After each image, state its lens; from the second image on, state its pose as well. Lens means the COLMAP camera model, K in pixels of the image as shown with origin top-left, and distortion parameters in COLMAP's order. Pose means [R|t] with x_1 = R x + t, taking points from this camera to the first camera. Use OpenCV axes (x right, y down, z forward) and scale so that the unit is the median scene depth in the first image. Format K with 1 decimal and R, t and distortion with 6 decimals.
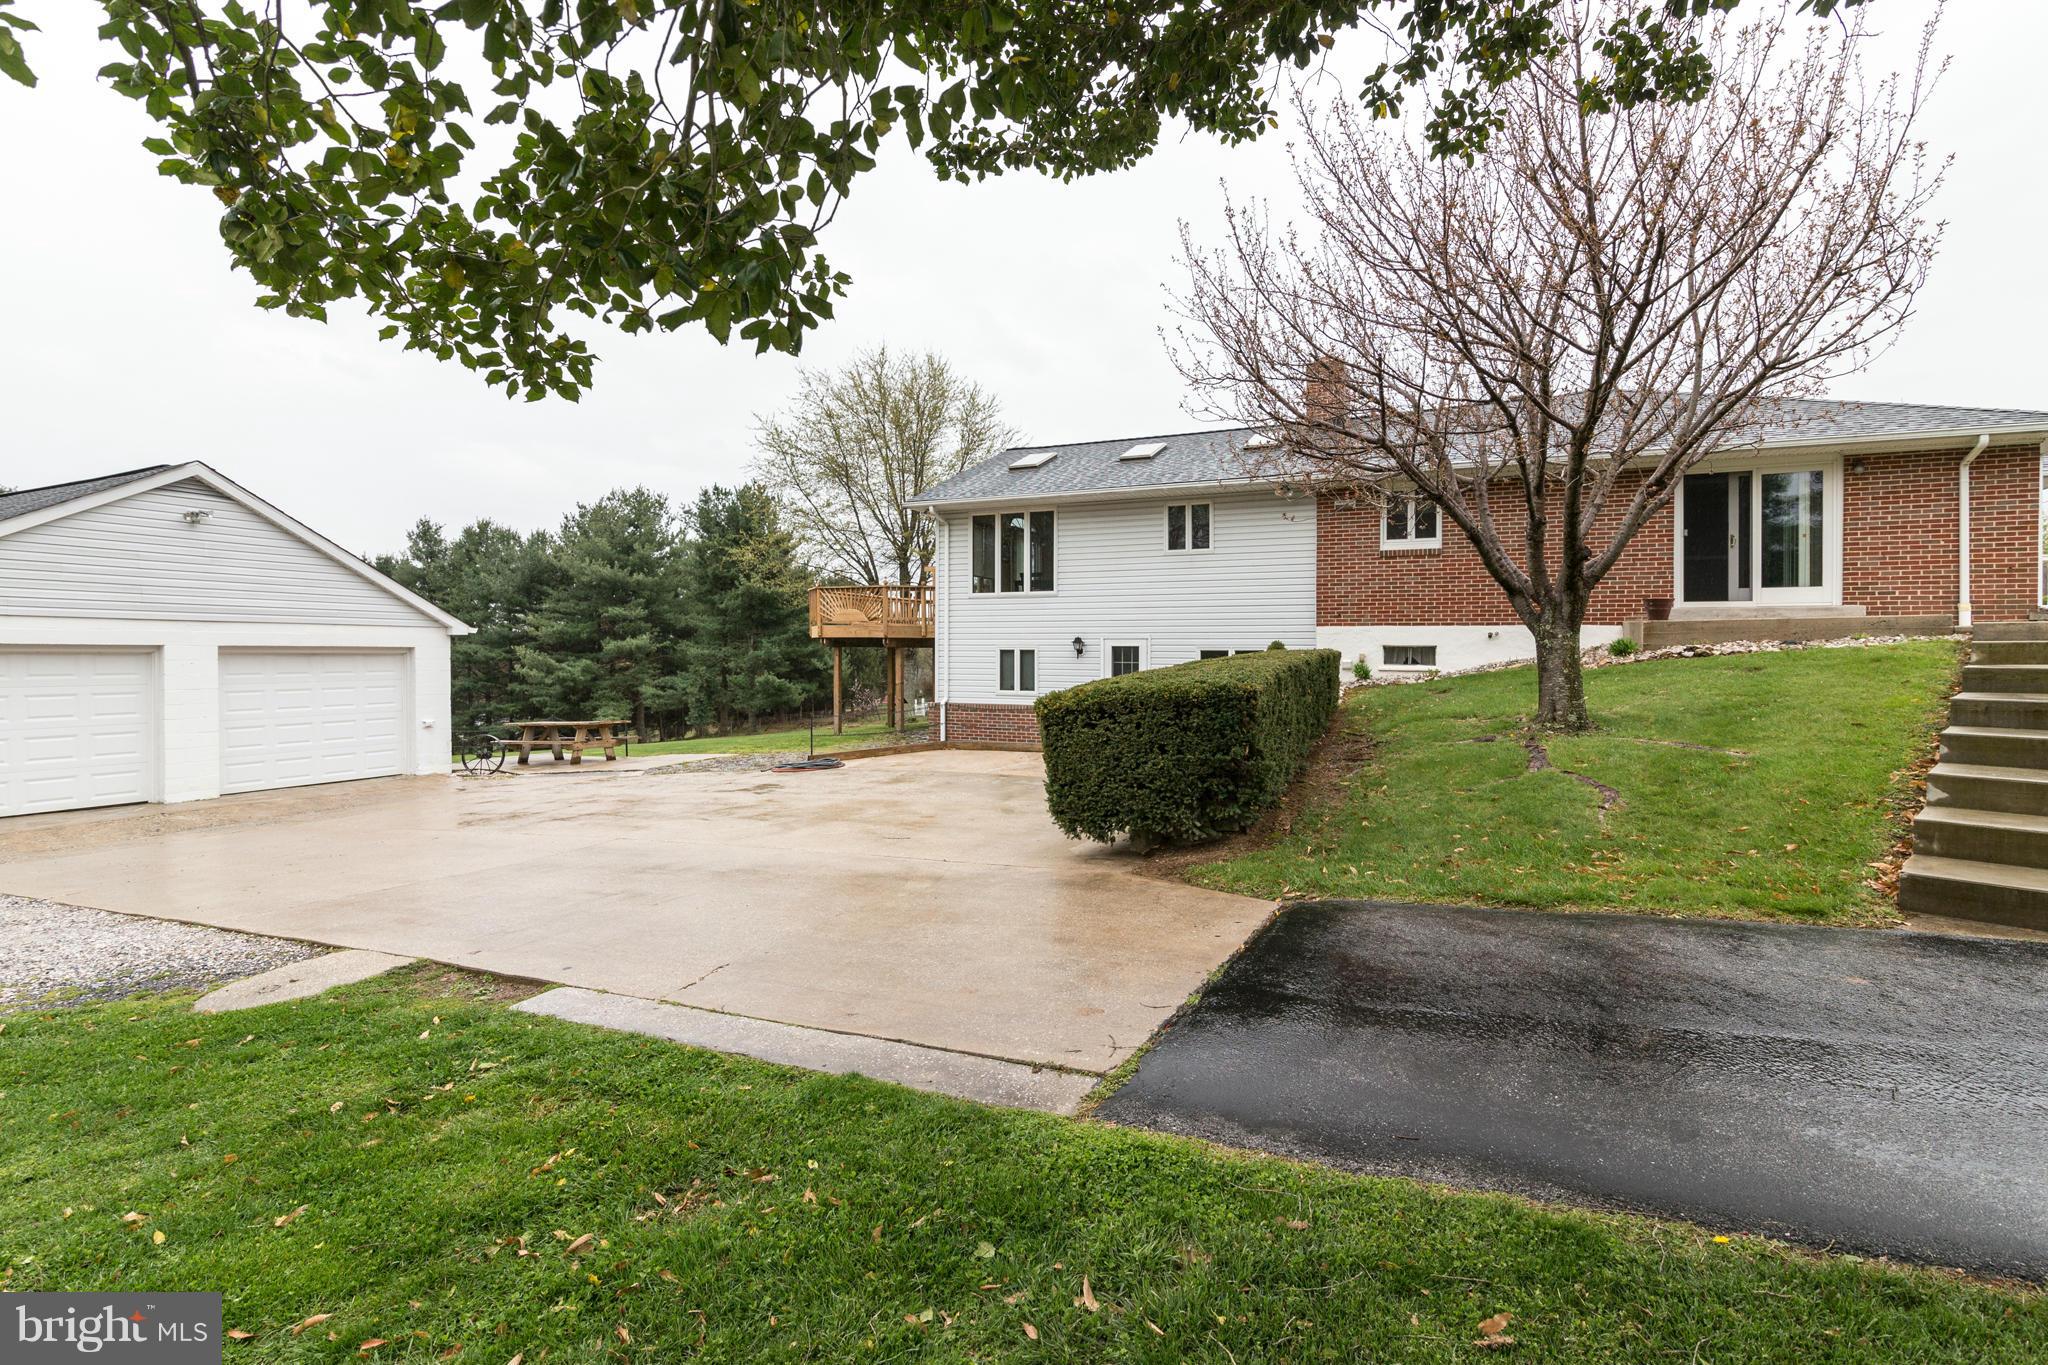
lens RADIAL K [[947.9, 0, 1042.7], [0, 947.9, 661.1], [0, 0, 1]] dist [-0.002661, -0.000329]
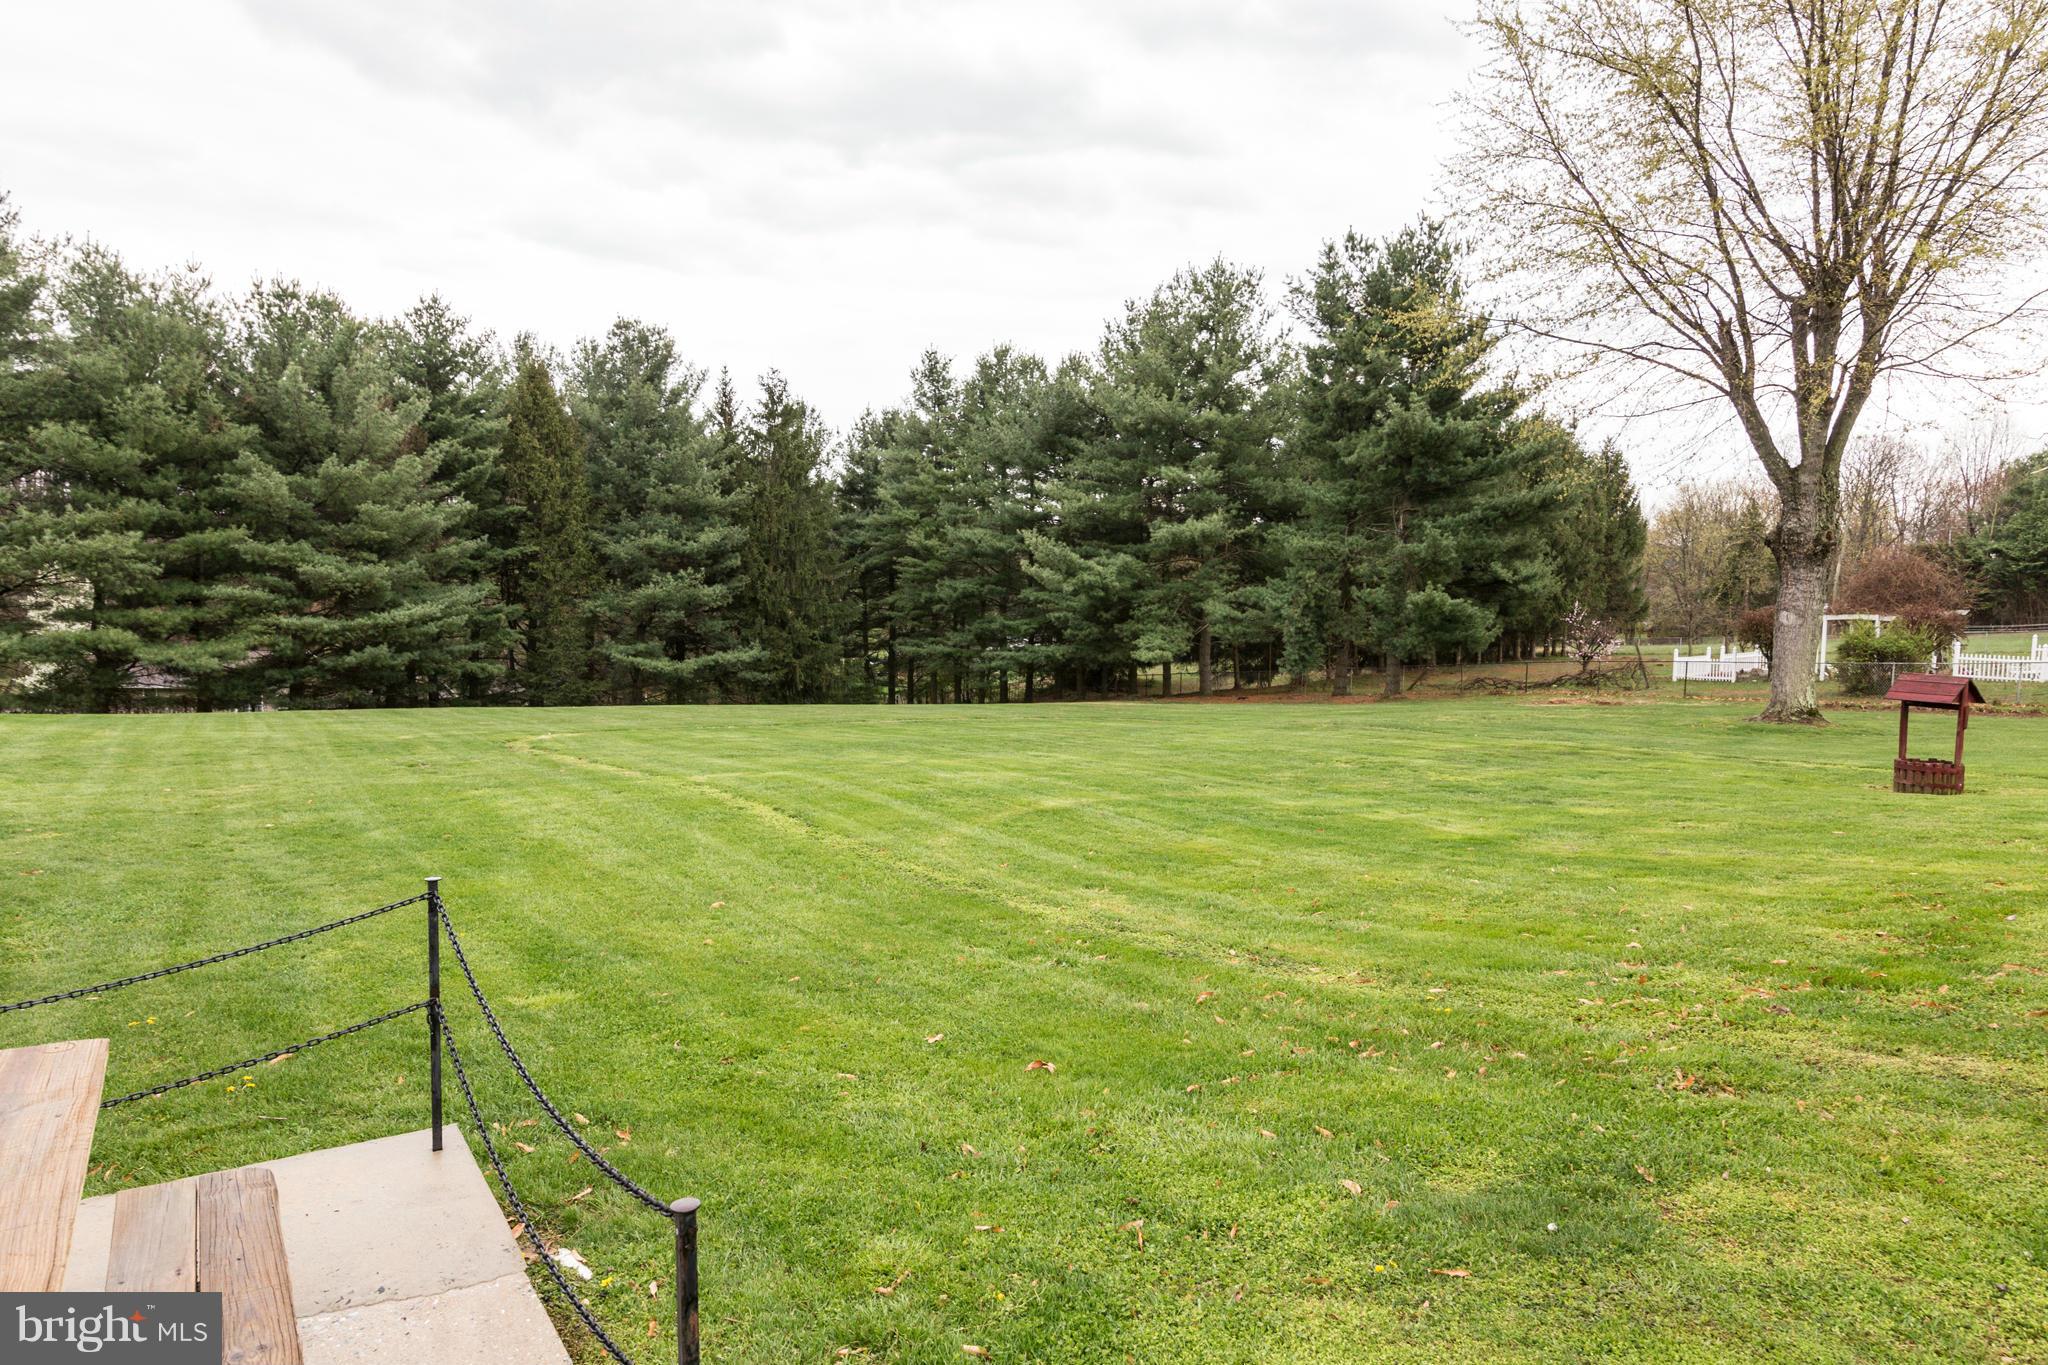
lens RADIAL K [[1270.7, 0, 1028.0], [0, 1270.7, 684.8], [0, 0, 1]] dist [0.003366, -0.000679]
pose [[0.853363, 0.072543, -0.516244, -0.109218], [-0.025134, 0.994844, 0.098249, 0.003433], [0.520710, -0.070867, 0.850787, 0.271540]]
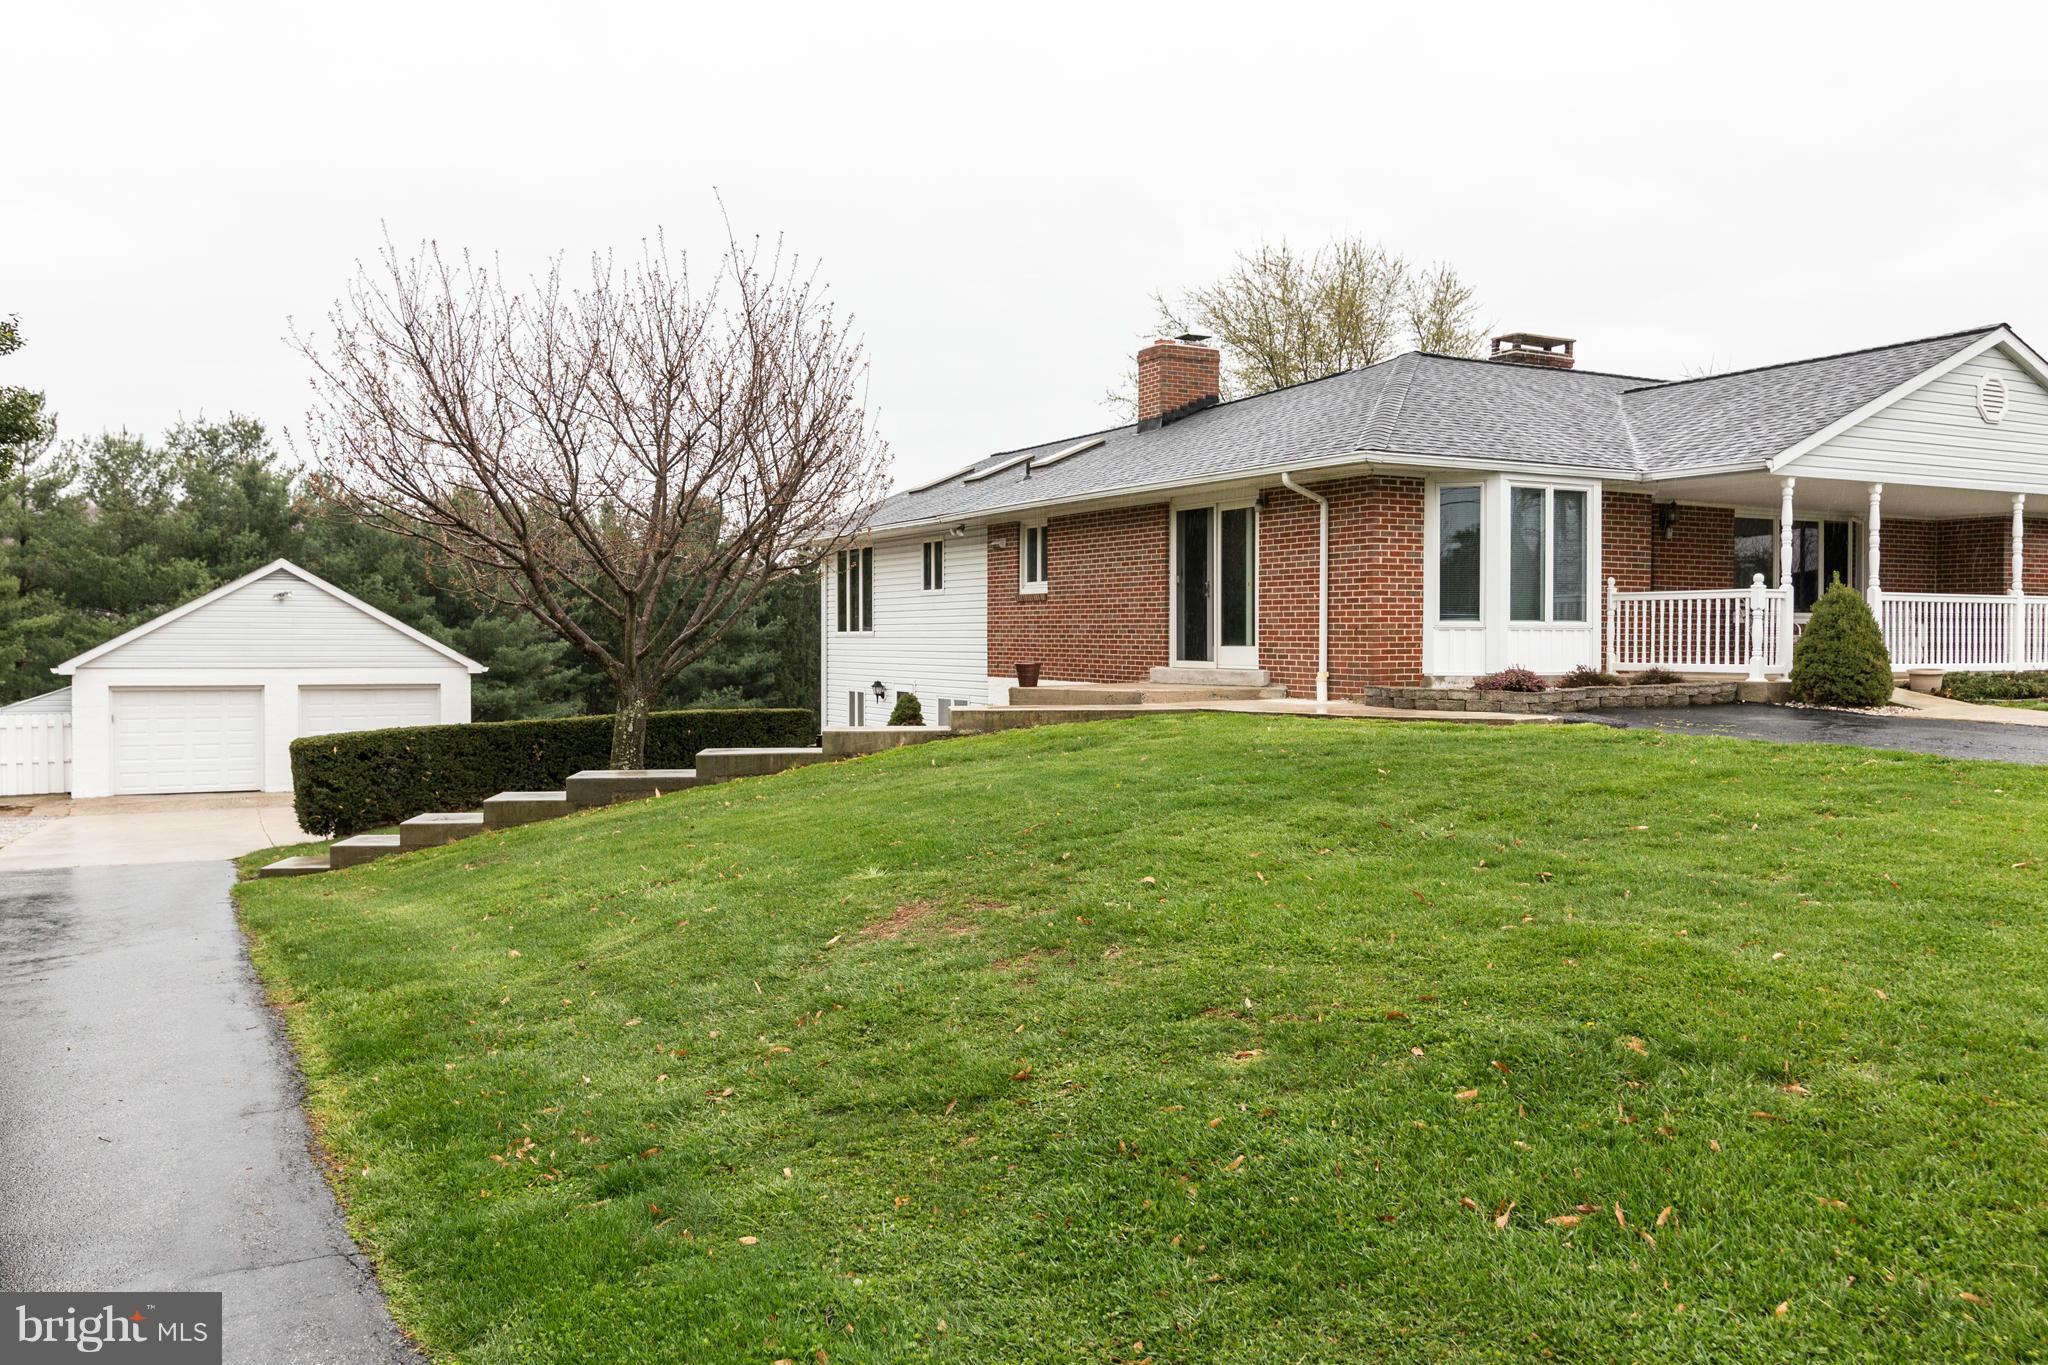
lens RADIAL K [[1567.1, 0, 1024.7], [0, 1567.1, 651.1], [0, 0, 1]] dist [-0.001865, 0.001155]
pose [[0.792088, 0.002710, -0.610401, 0.288746], [-0.005669, 0.999980, -0.002916, -0.013301], [0.610381, 0.005770, 0.792087, -0.040043]]
